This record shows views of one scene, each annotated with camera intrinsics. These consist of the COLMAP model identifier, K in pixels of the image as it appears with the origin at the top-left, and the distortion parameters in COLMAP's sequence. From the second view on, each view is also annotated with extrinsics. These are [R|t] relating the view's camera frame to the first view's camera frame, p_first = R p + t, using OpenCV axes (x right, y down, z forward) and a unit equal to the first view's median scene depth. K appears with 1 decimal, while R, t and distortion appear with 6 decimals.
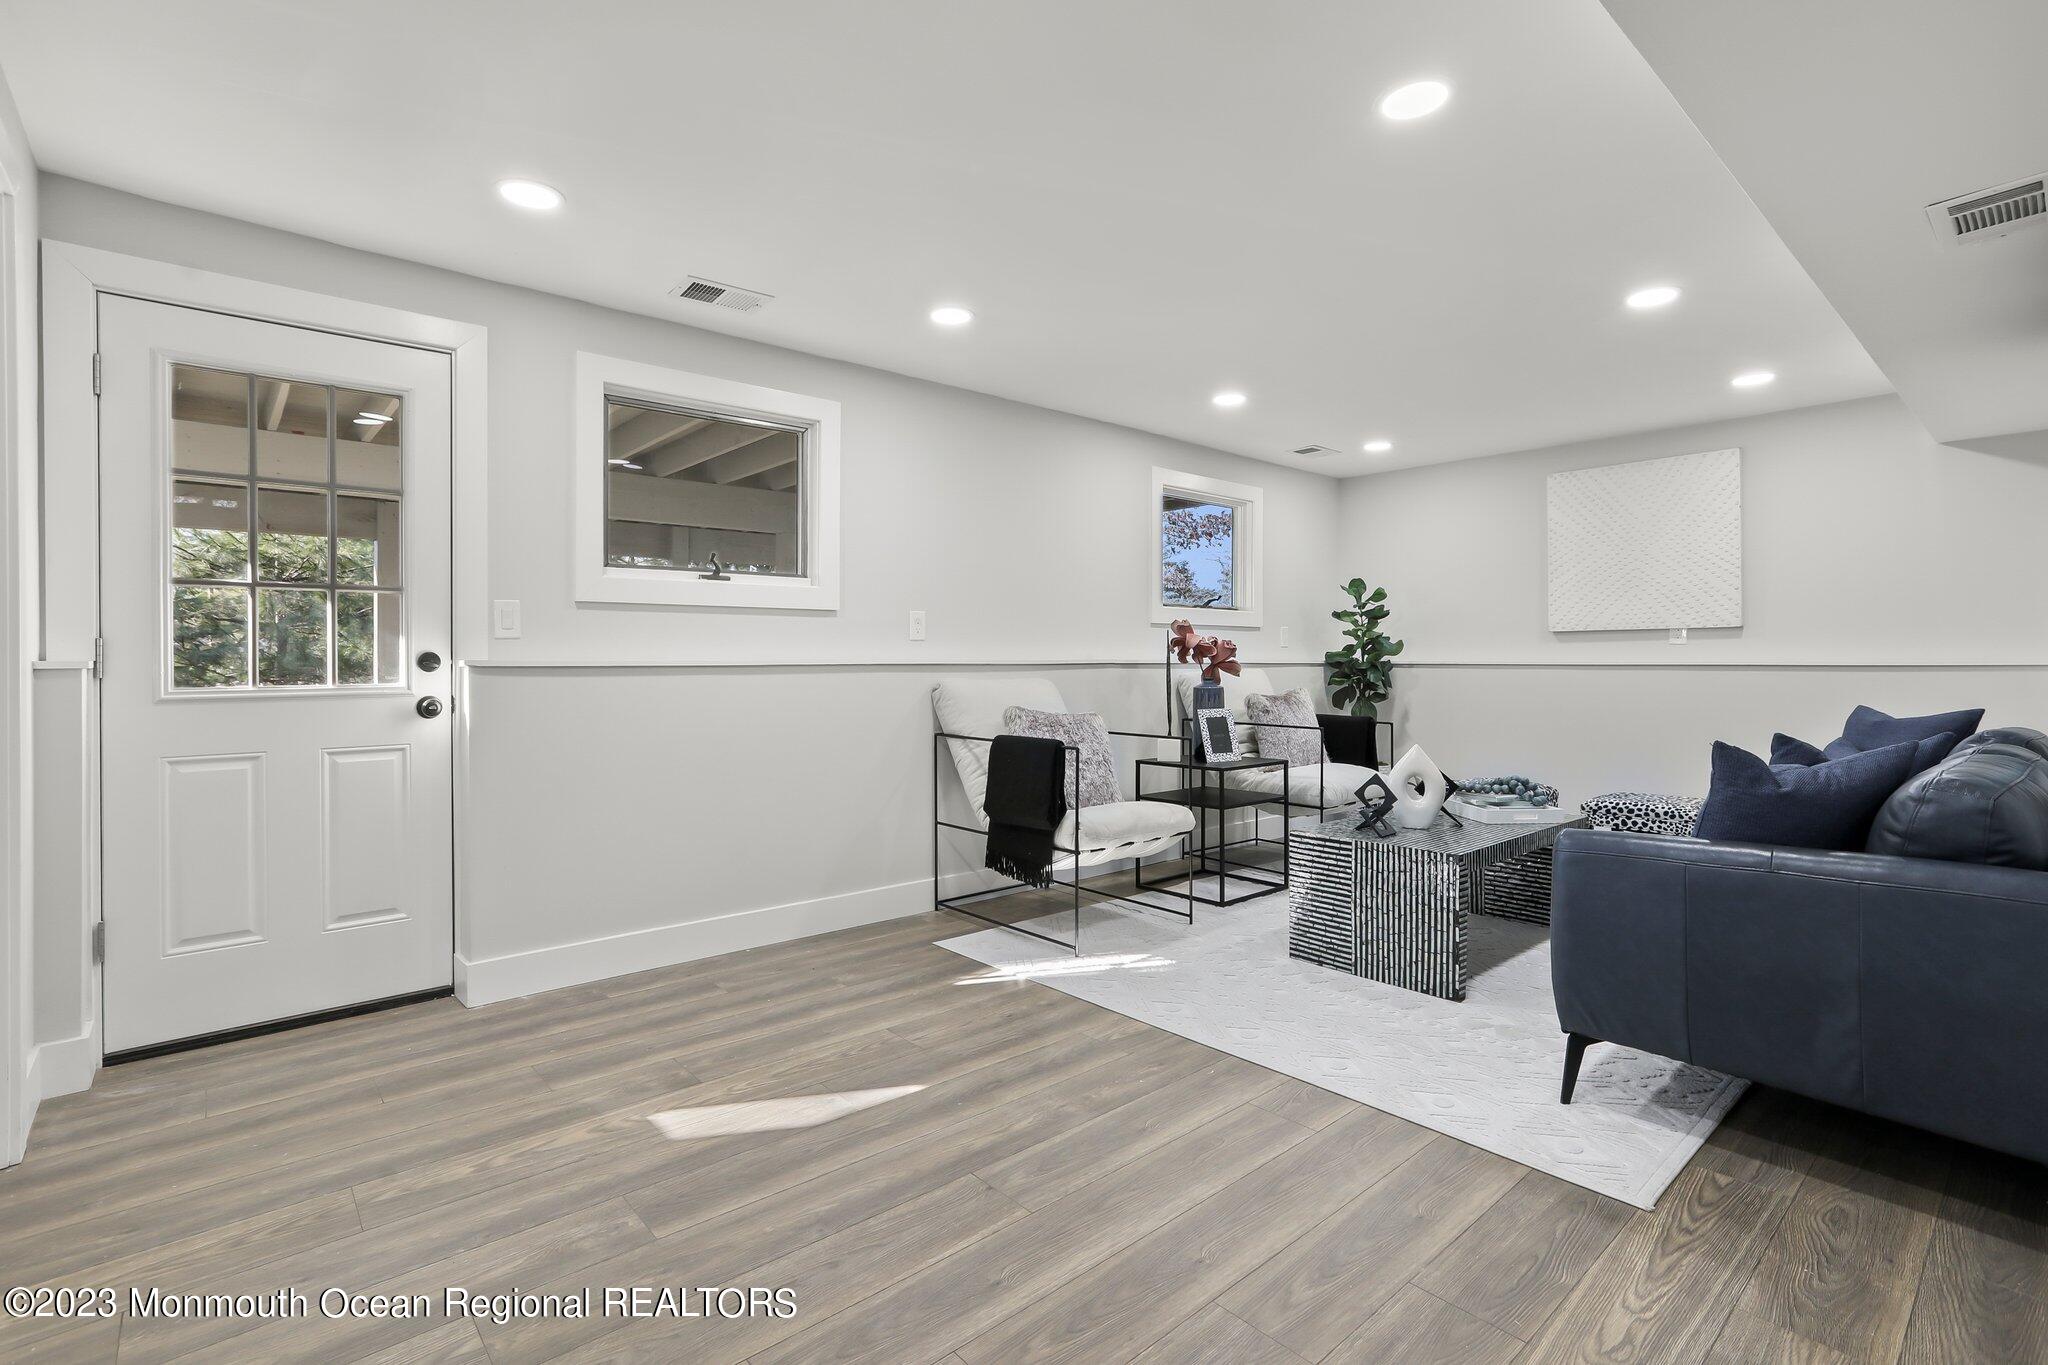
lens RADIAL K [[958.6, 0, 1004.2], [0, 958.6, 659.7], [0, 0, 1]] dist [-0.029823, 0.000395]
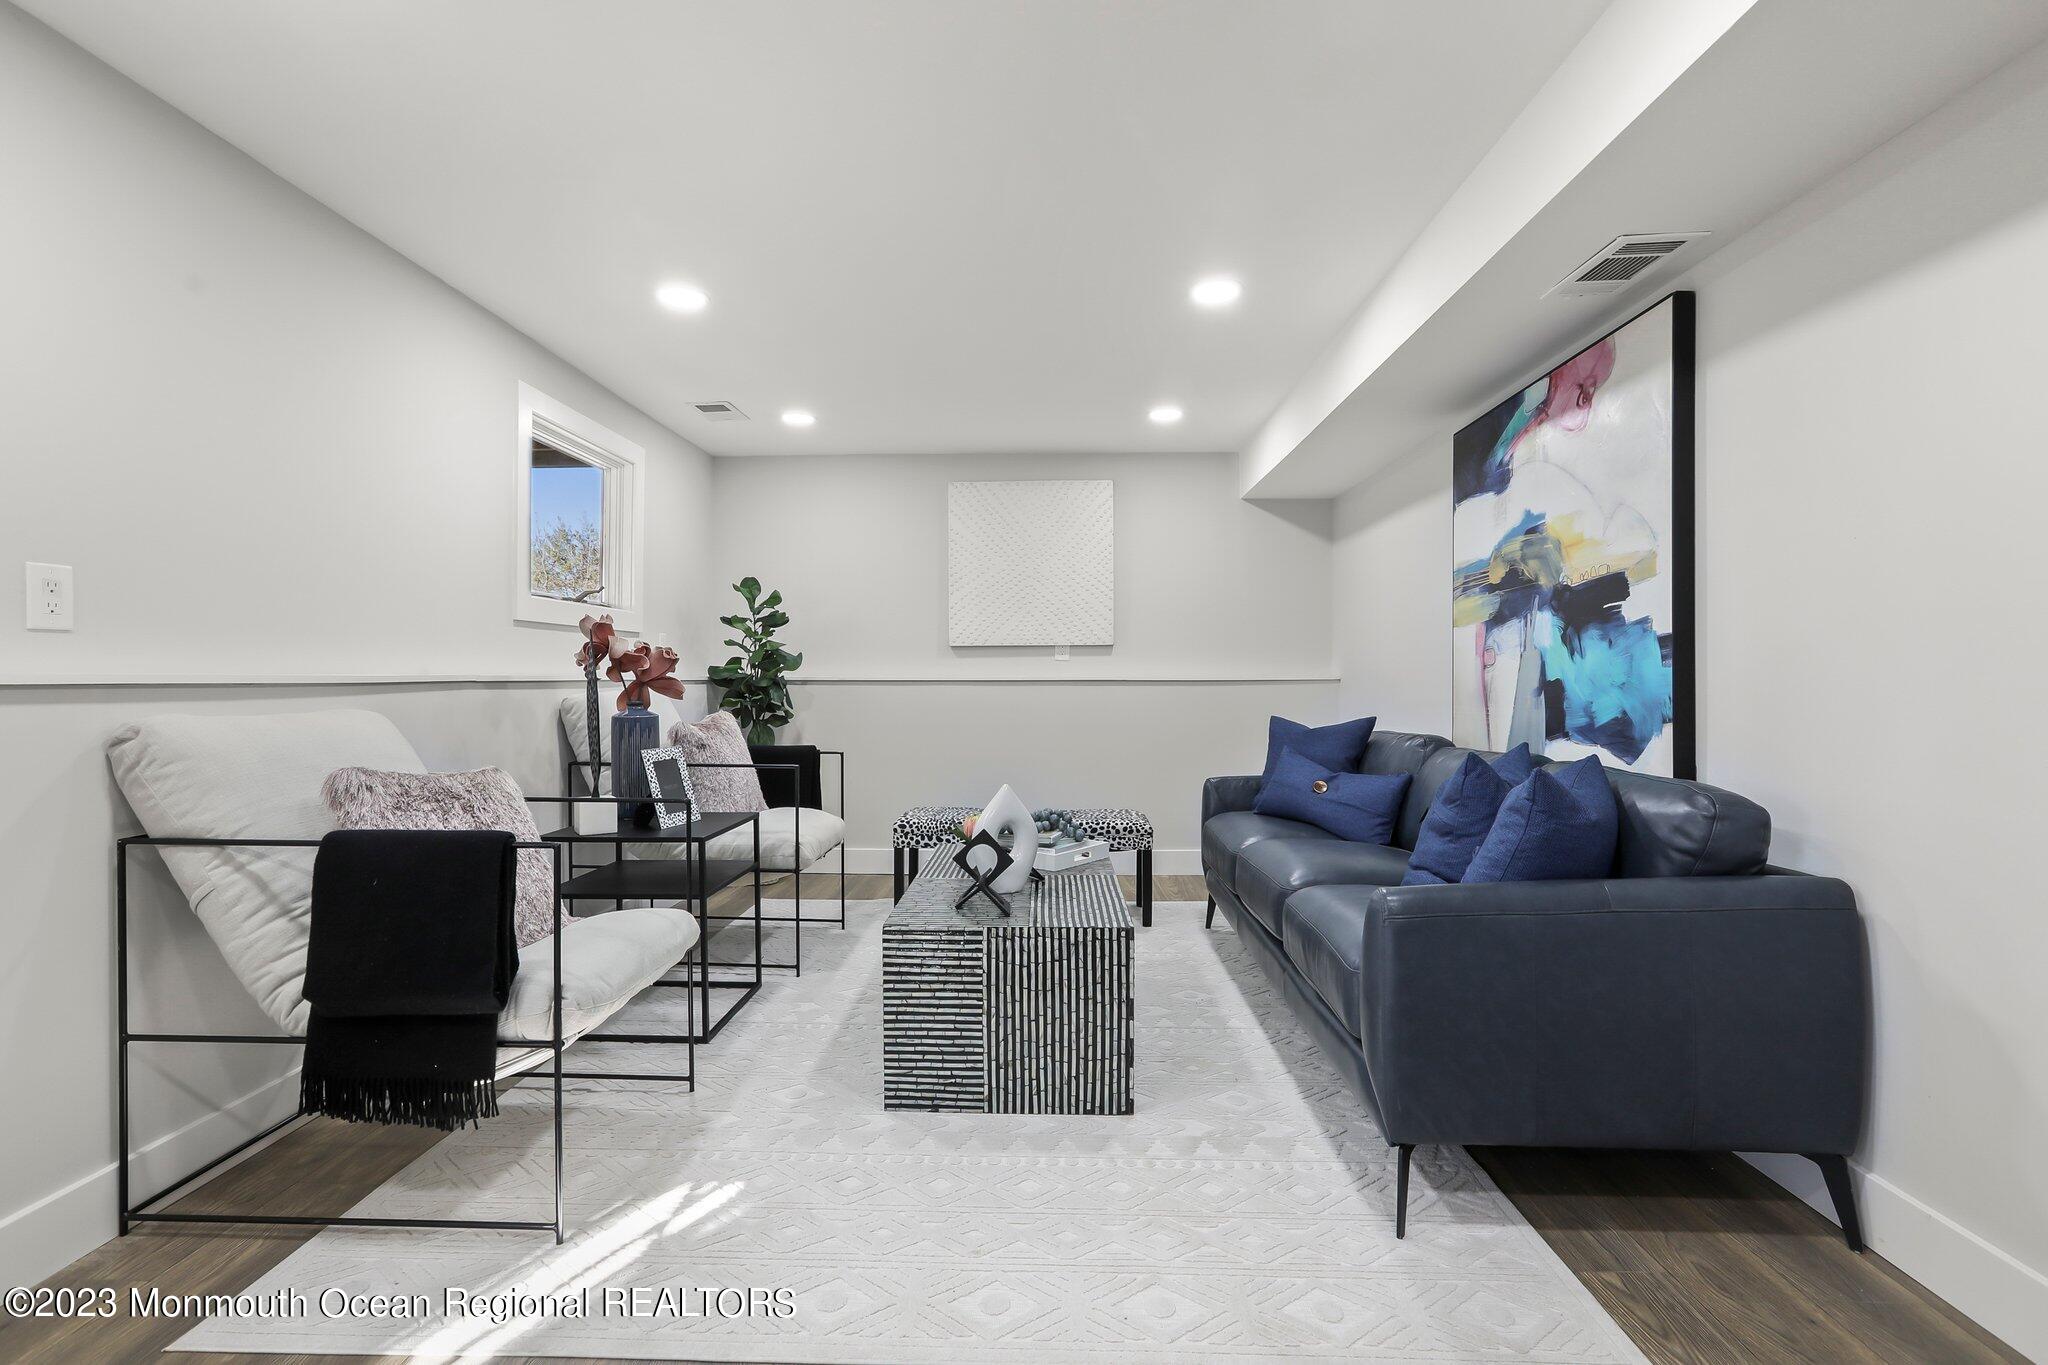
lens RADIAL K [[947.6, 0, 1024.0], [0, 947.6, 682.5], [0, 0, 1]] dist [-0.039023, 0.023010]
pose [[0.674692, -0.004965, 0.738083, -0.112170], [-0.000598, 0.999973, 0.007274, 0.000037], [-0.738099, -0.005349, 0.674671, 0.408169]]
